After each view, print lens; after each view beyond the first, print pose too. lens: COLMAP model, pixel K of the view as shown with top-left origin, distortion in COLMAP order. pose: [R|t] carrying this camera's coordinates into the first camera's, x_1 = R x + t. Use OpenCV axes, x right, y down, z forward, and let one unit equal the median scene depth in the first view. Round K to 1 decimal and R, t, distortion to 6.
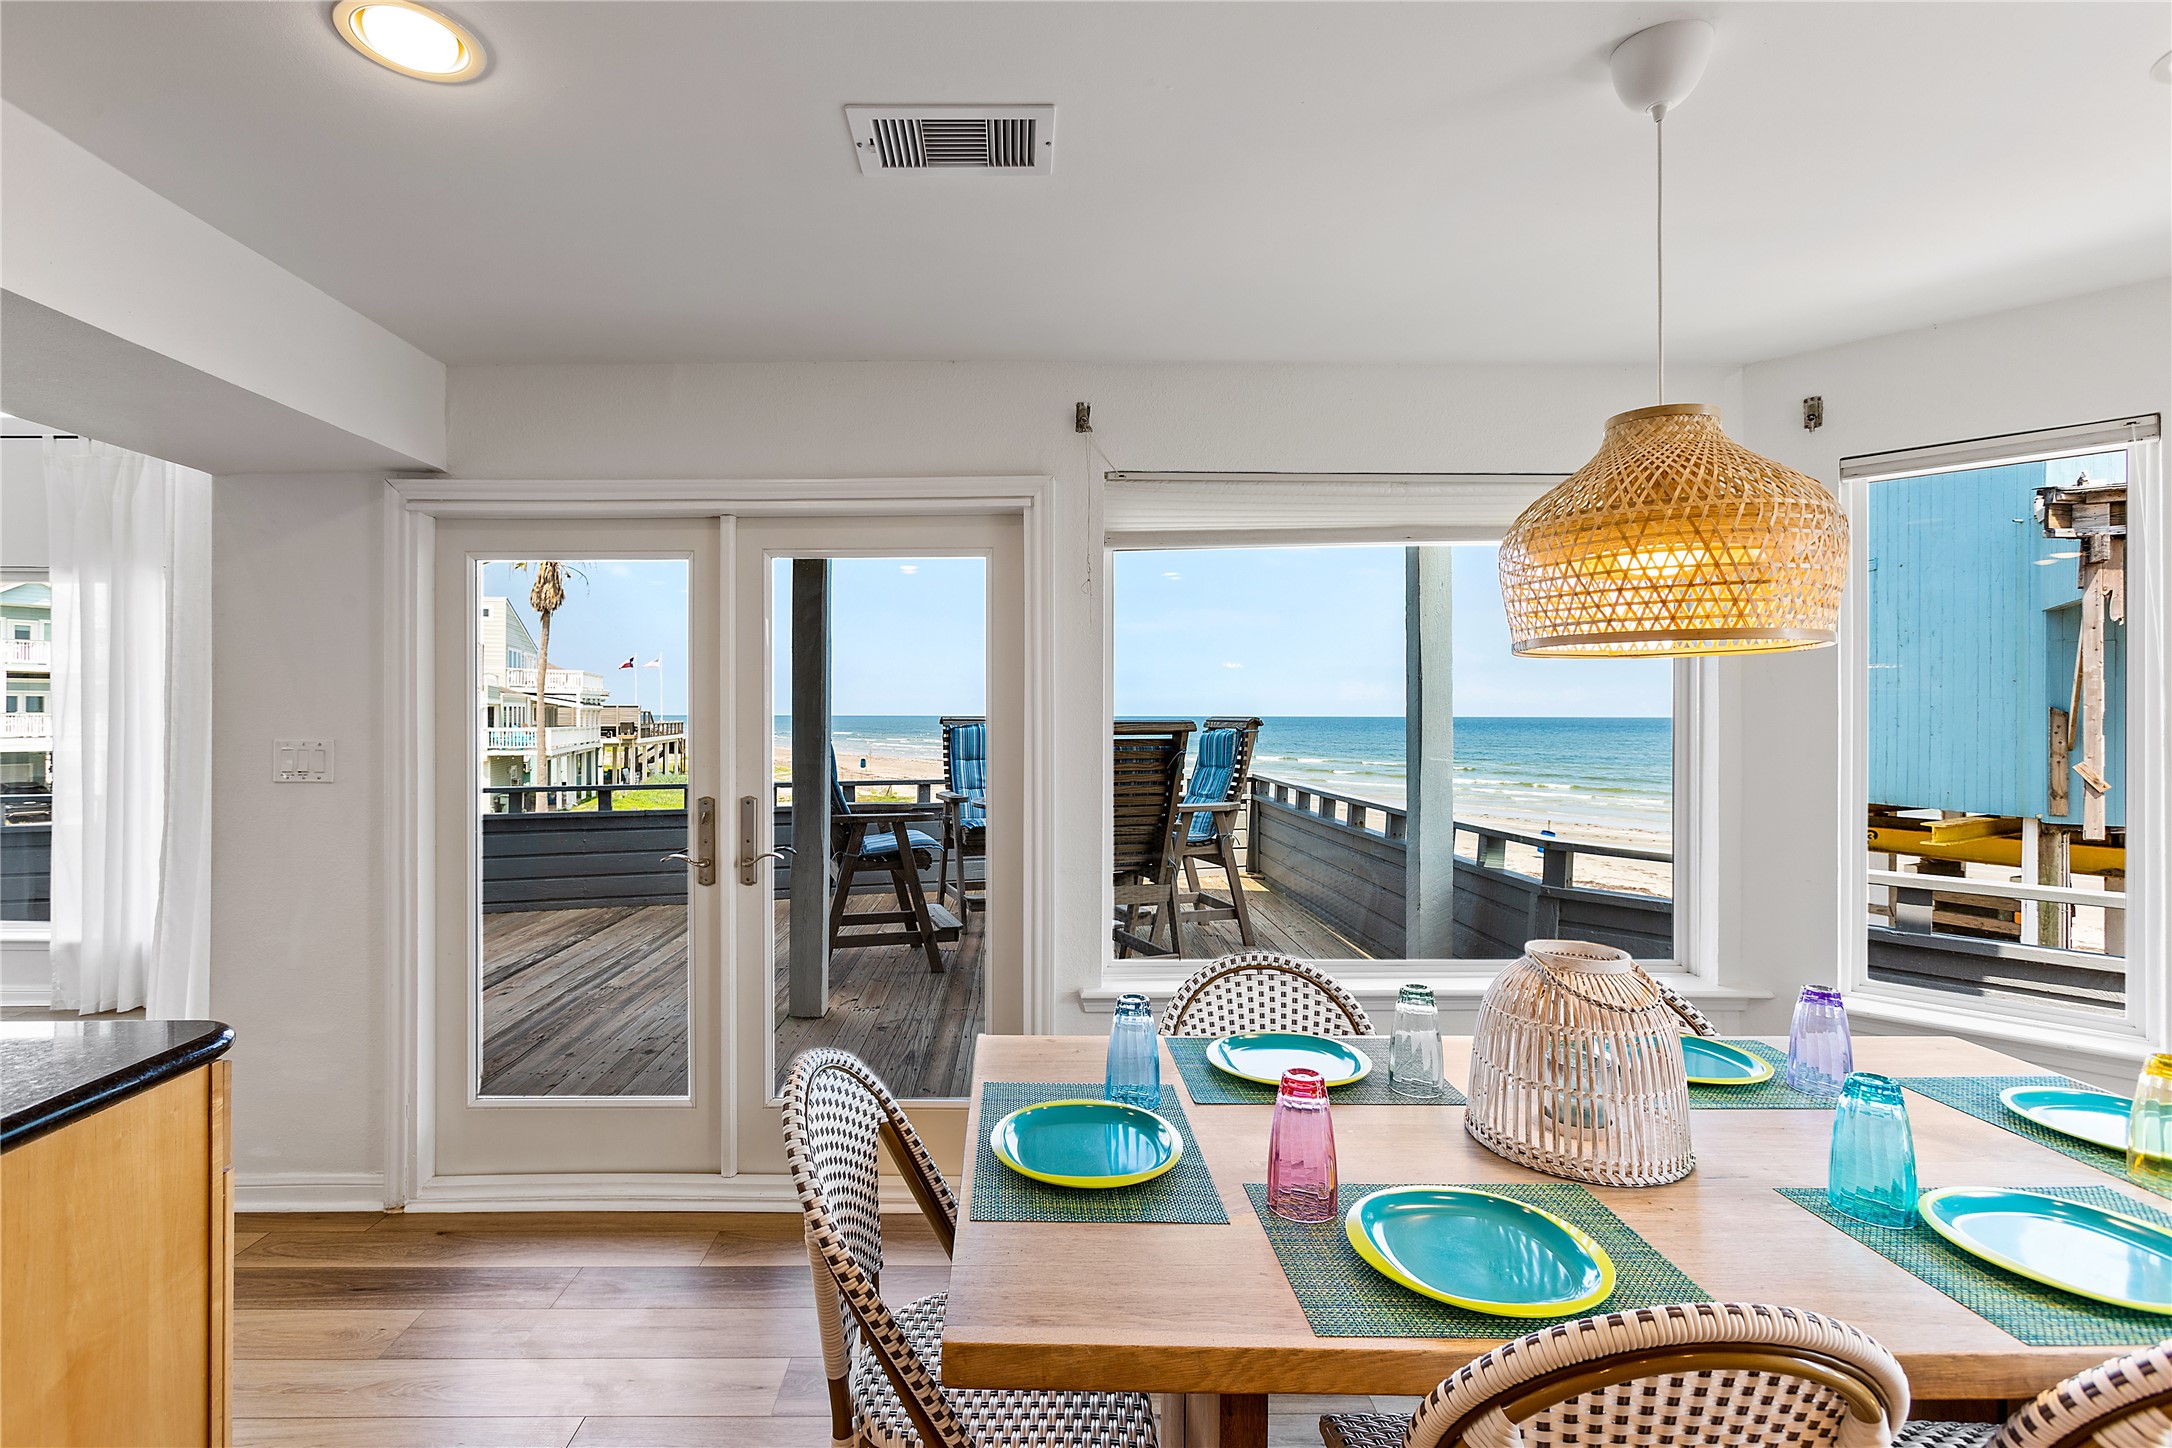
lens RADIAL K [[993.2, 0, 1017.3], [0, 993.2, 716.8], [0, 0, 1]] dist [-0.002842, 0.000021]
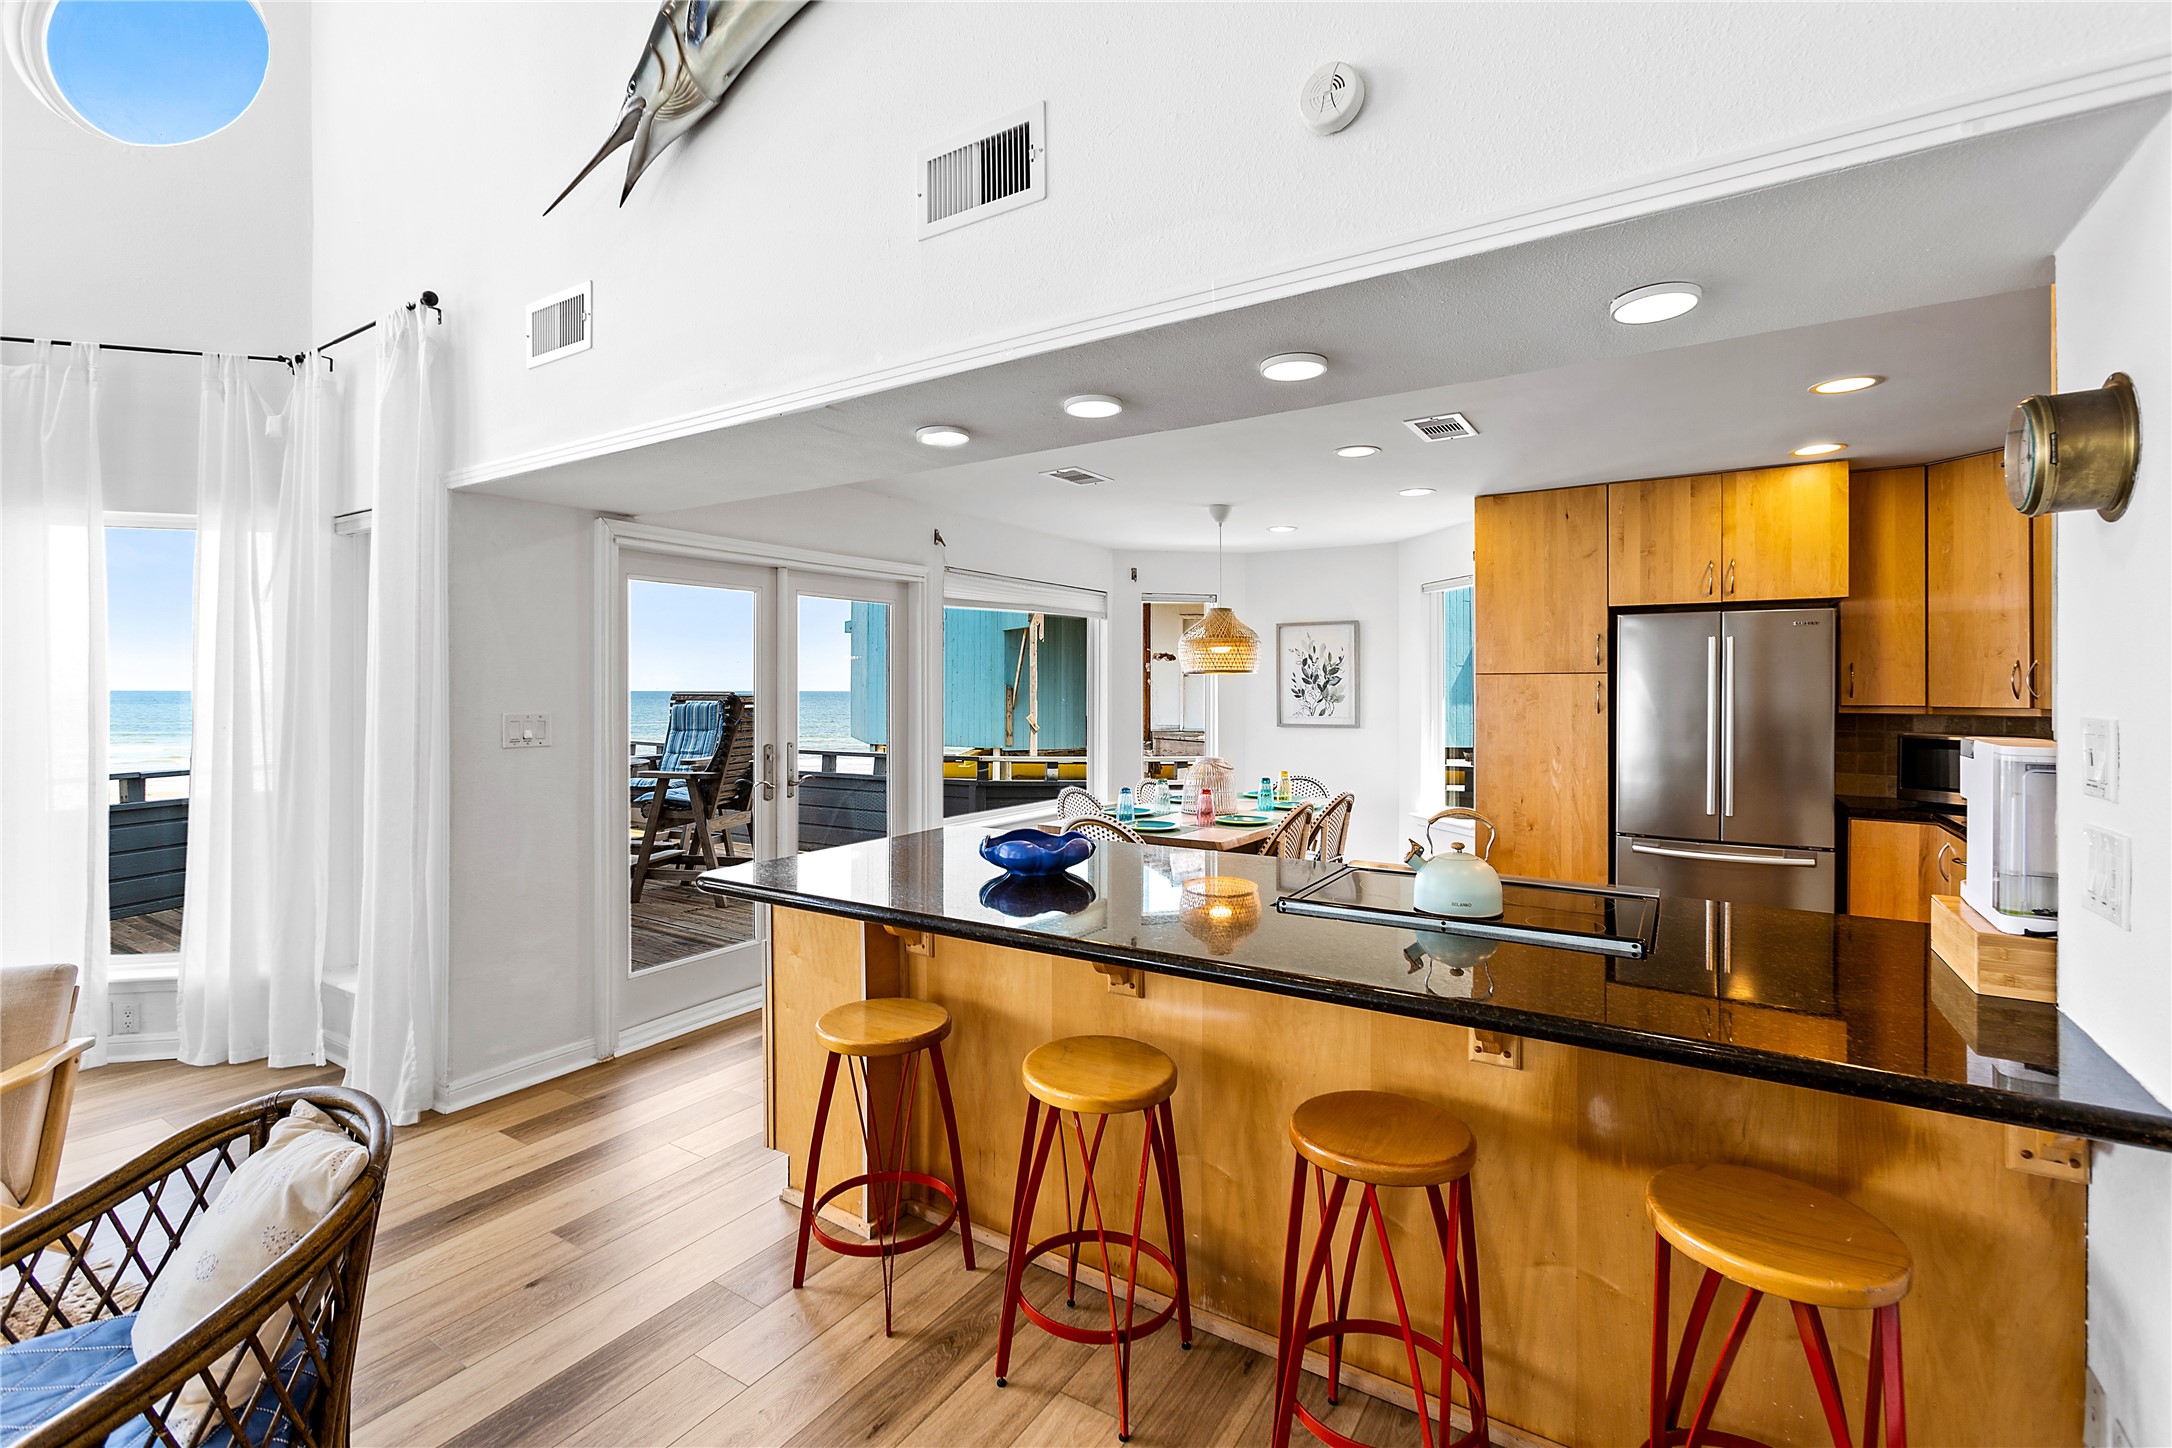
lens RADIAL K [[986.4, 0, 1080.5], [0, 986.4, 683.9], [0, 0, 1]] dist [-0.018871, 0.011847]
pose [[0.542238, 0.003778, 0.840216, -0.364349], [0.001883, 0.999982, -0.005712, -0.001374], [-0.840223, 0.004680, 0.542222, -0.070079]]
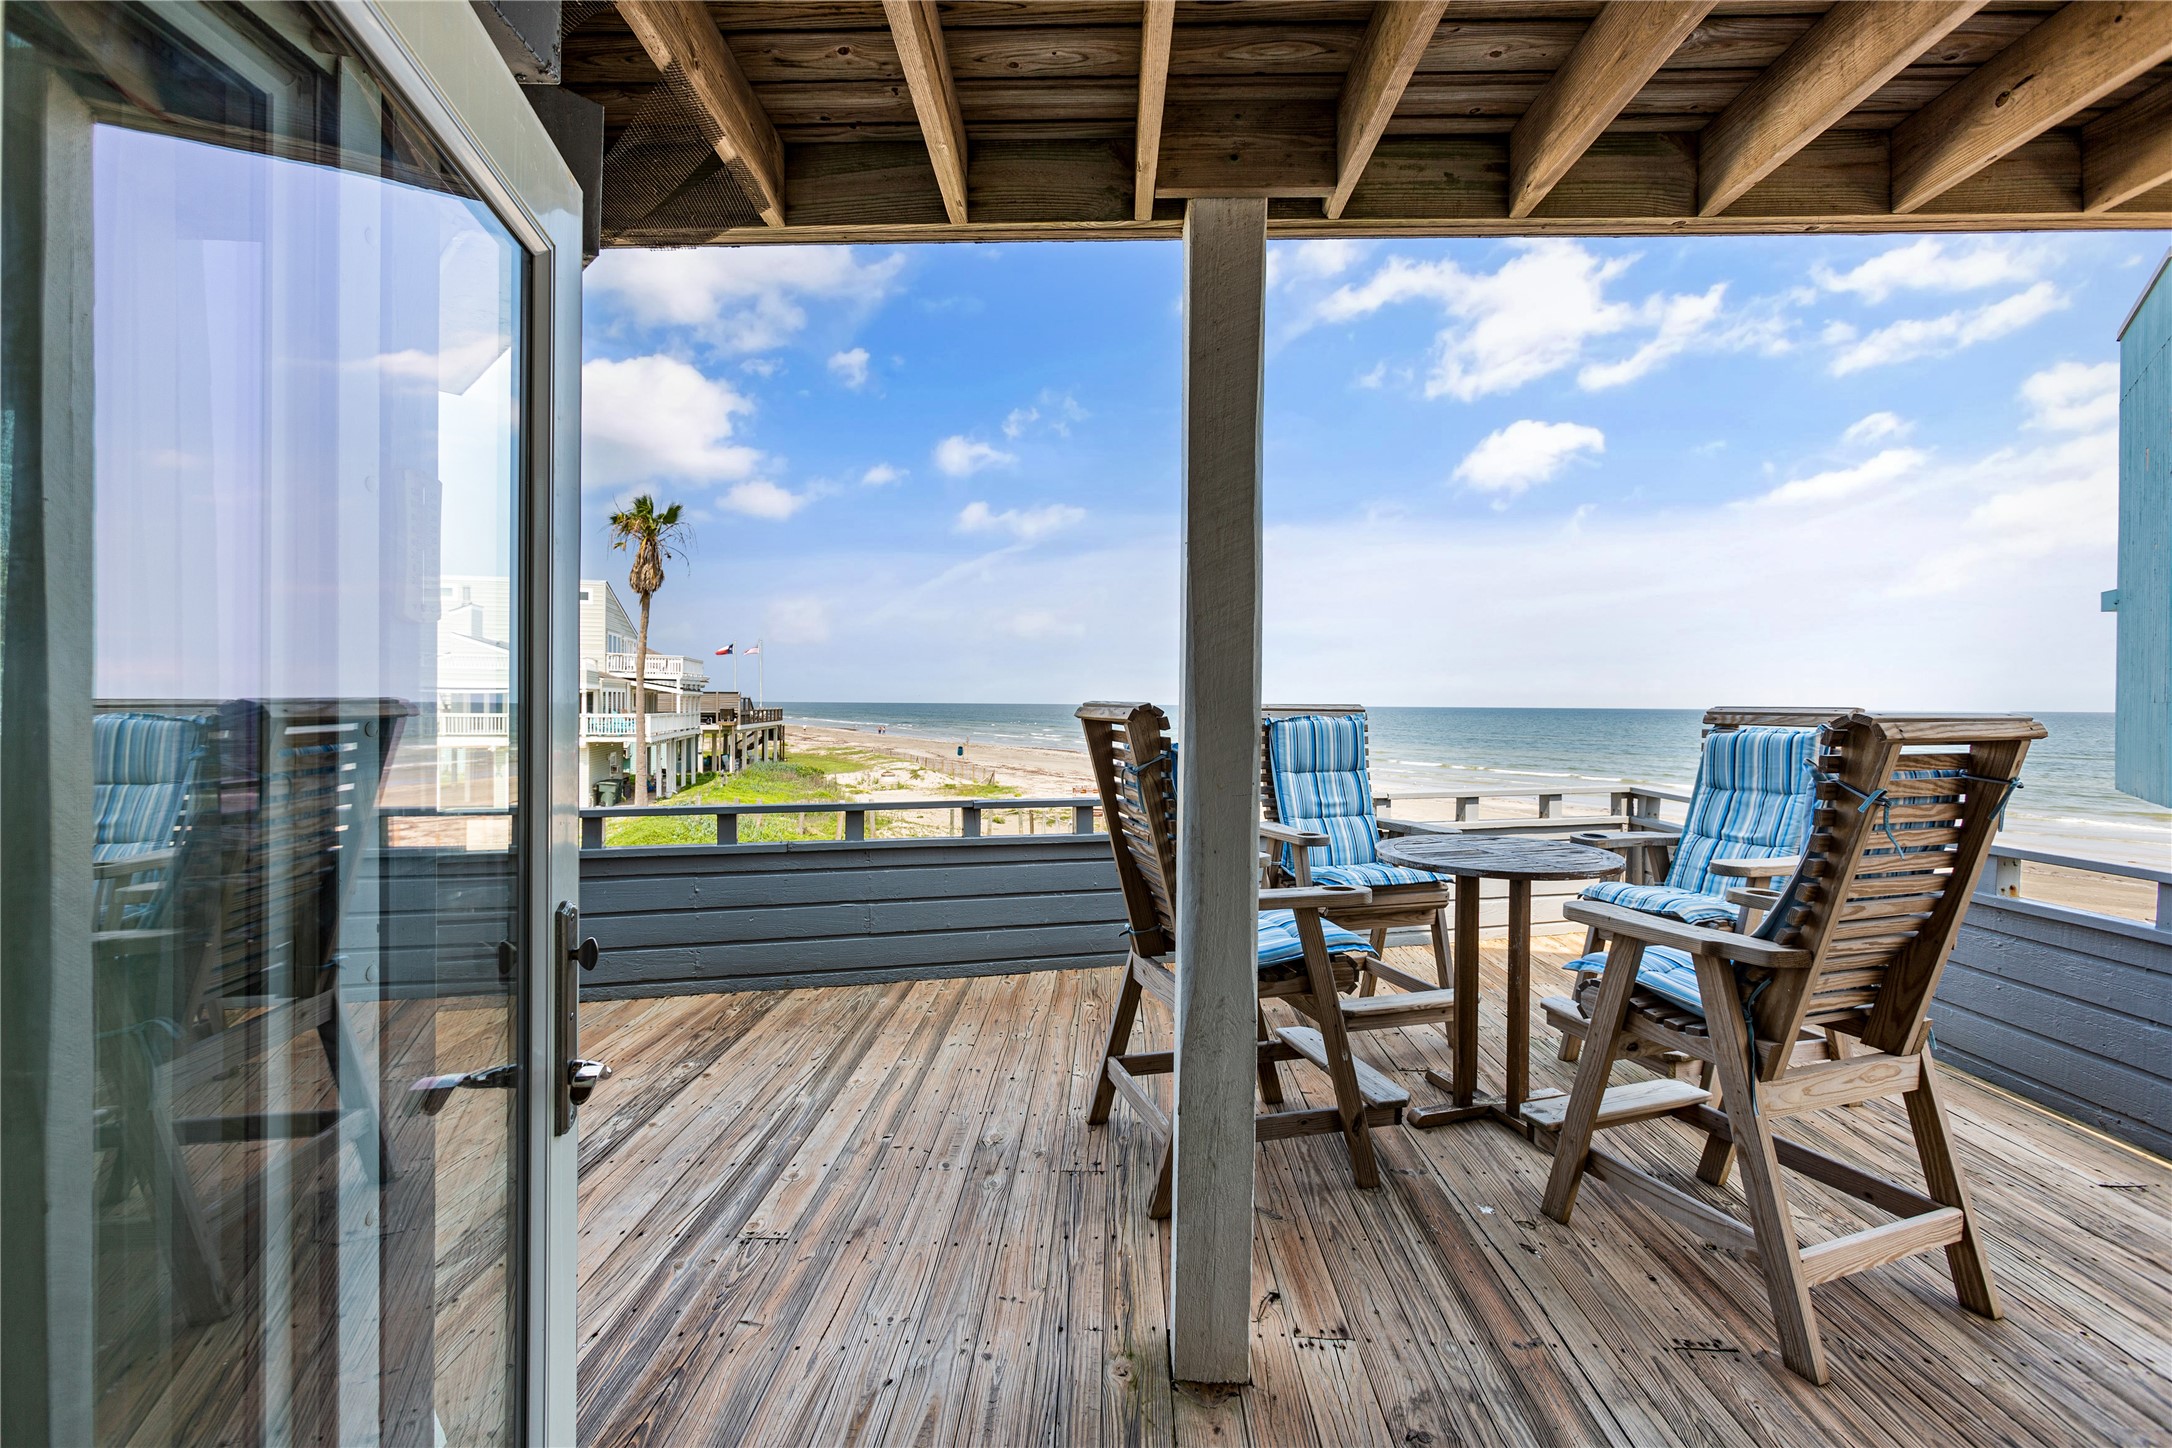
lens RADIAL K [[967.5, 0, 1081.3], [0, 967.5, 714.4], [0, 0, 1]] dist [0.000635, 0.001143]
pose [[0.999764, 0.005913, -0.020895, -0.115301], [-0.005714, 0.999938, 0.009536, 0.000609], [0.020950, -0.009414, 0.999736, 0.250278]]
